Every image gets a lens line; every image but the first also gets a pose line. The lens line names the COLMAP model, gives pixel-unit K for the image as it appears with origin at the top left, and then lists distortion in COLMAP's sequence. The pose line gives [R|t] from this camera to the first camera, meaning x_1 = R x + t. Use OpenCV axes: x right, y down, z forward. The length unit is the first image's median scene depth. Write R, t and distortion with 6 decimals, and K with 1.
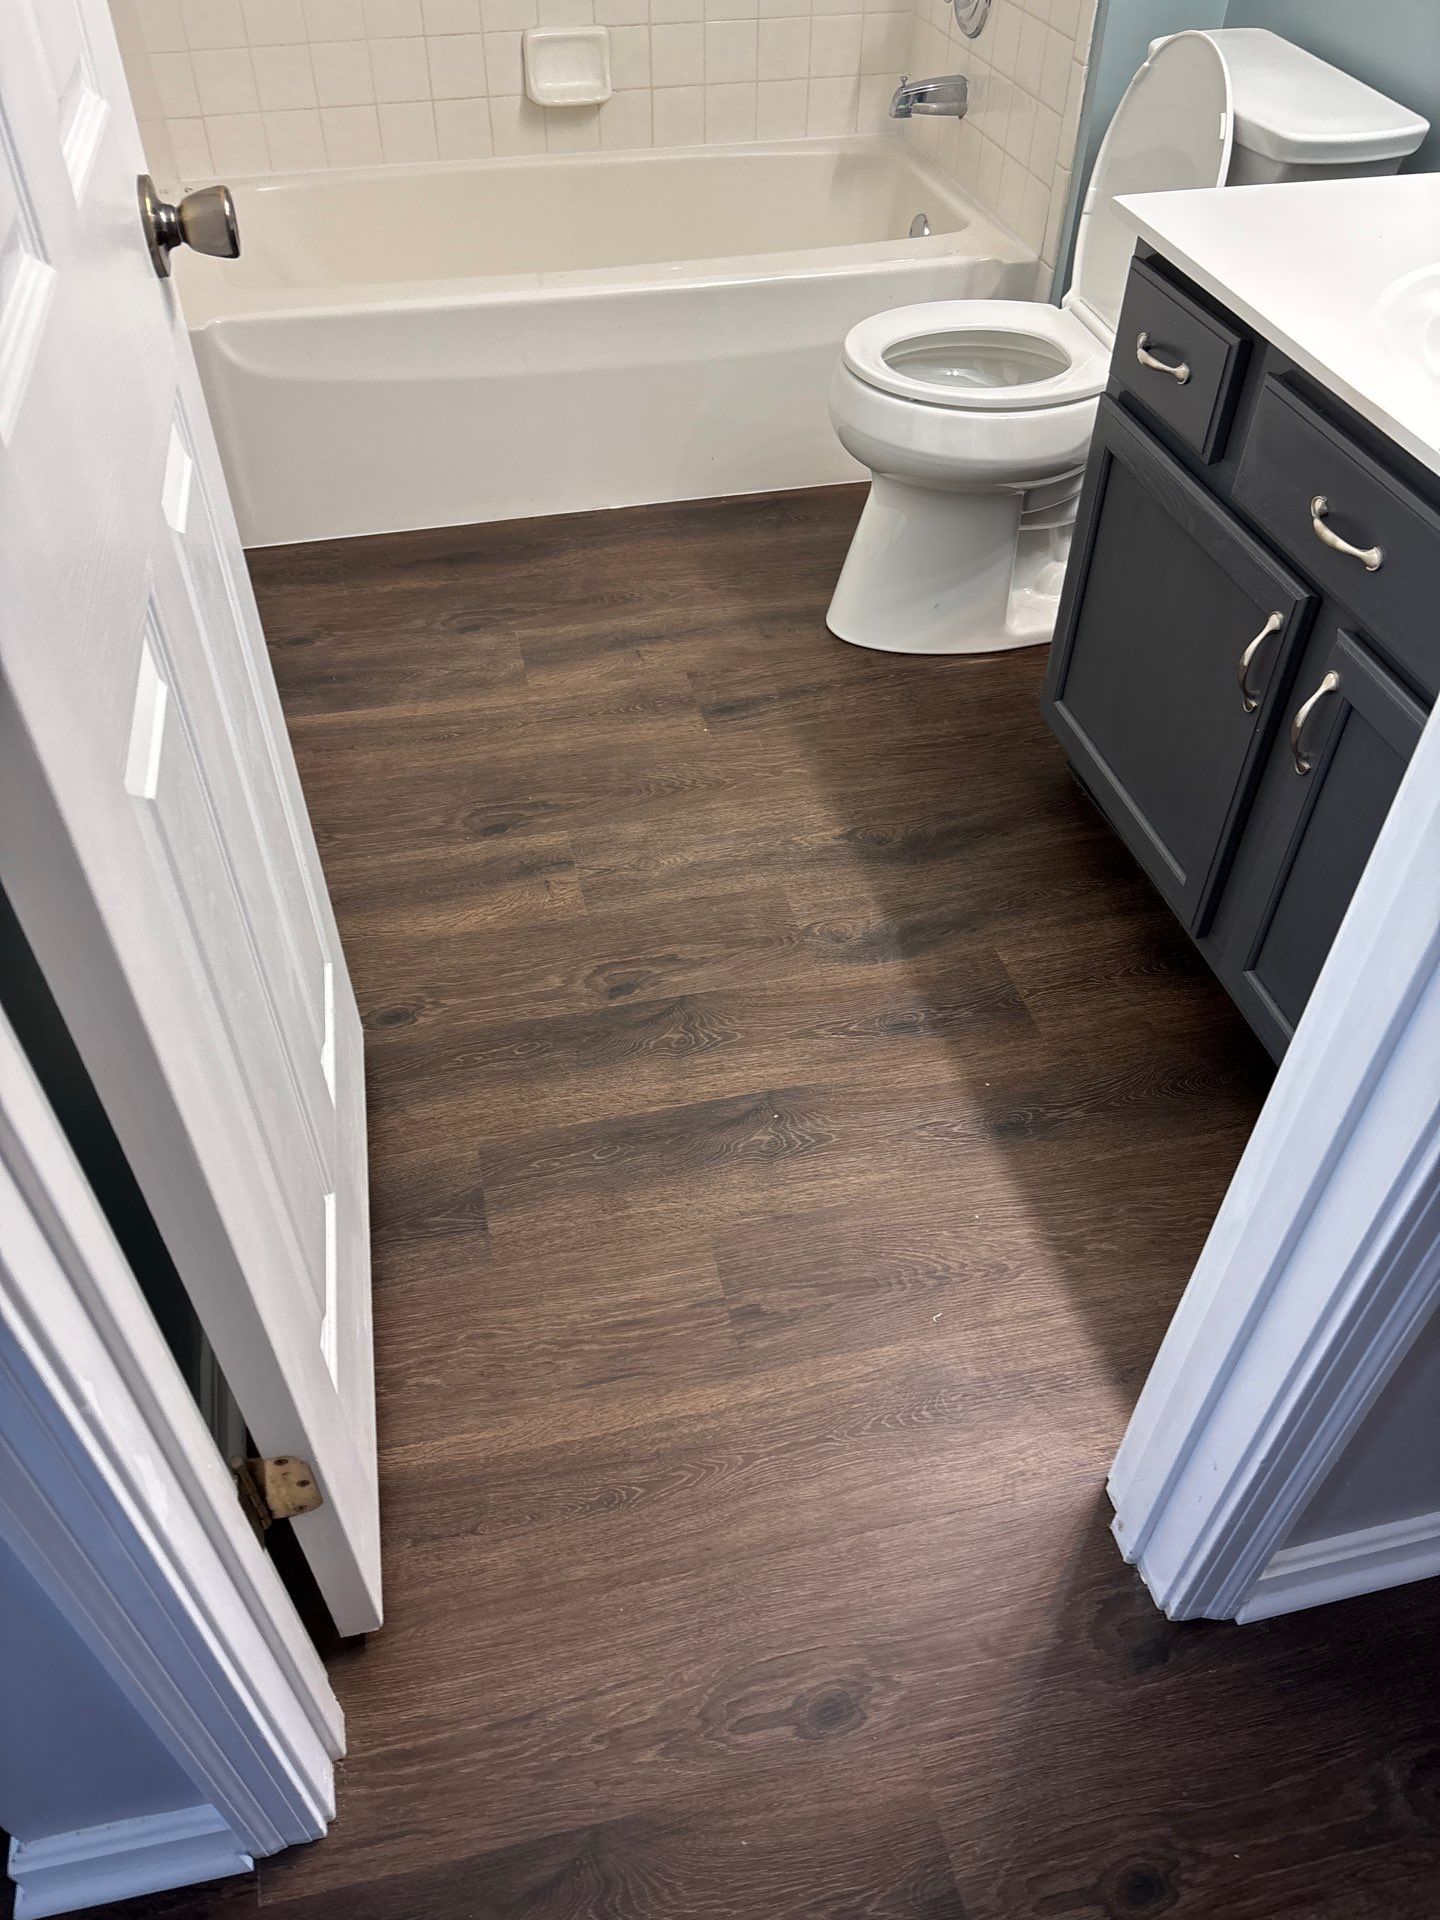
lens RADIAL K [[1405.8, 0, 745.8], [0, 1405.8, 966.4], [0, 0, 1]] dist [0.007870, -0.005545]
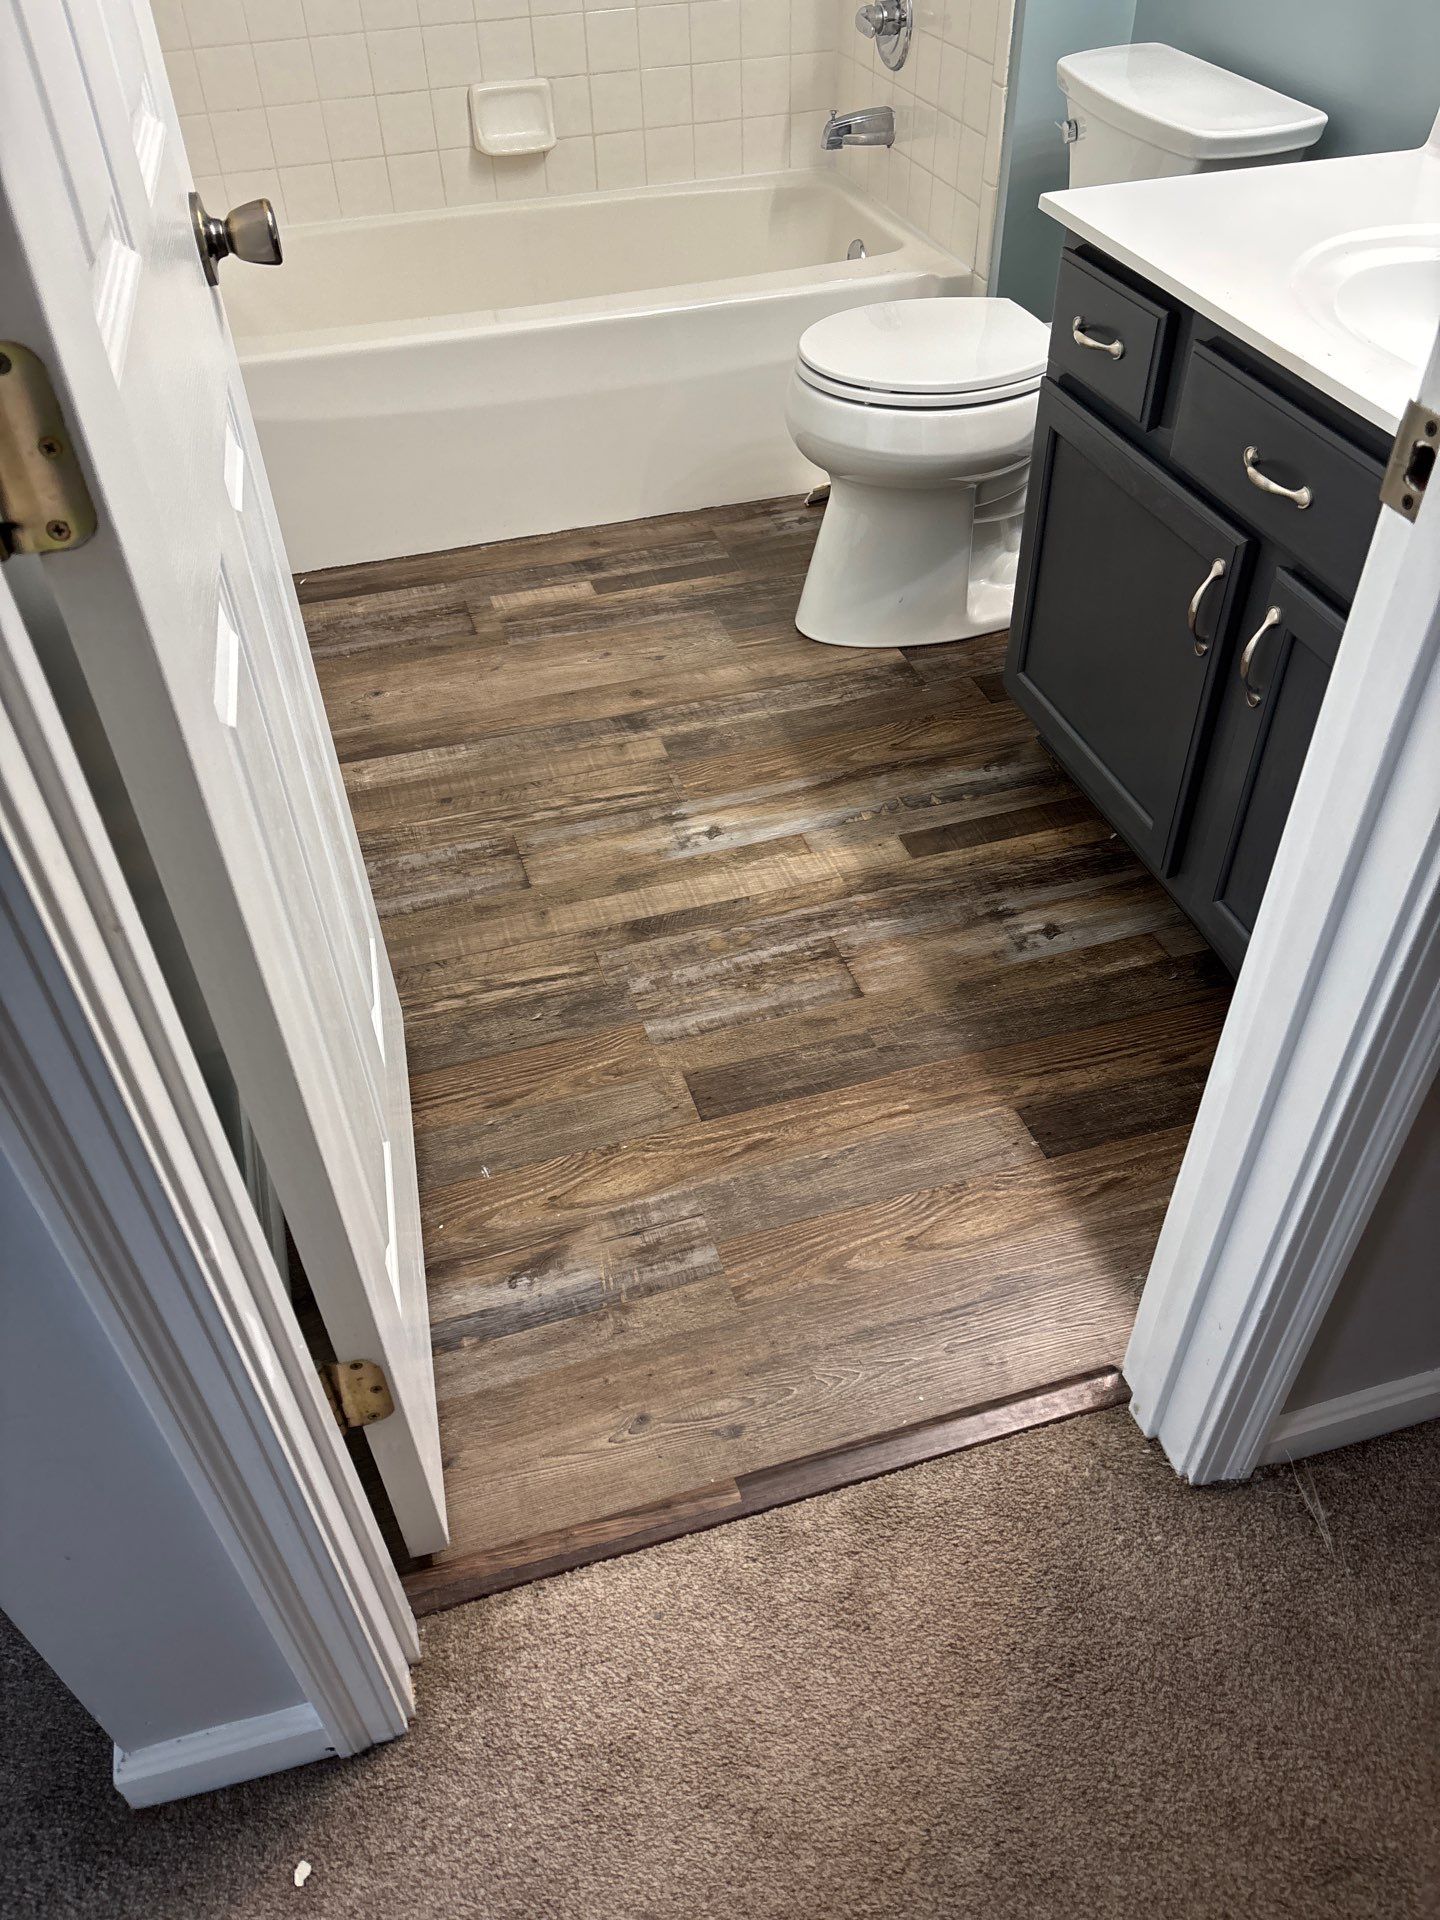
lens RADIAL K [[1416.0, 0, 730.5], [0, 1416.0, 950.7], [0, 0, 1]] dist [0.068913, -0.079813]
pose [[0.998105, -0.060455, 0.011507, -0.026578], [0.060926, 0.997070, -0.046261, 0.071986], [-0.008677, 0.046874, 0.998863, -0.075249]]
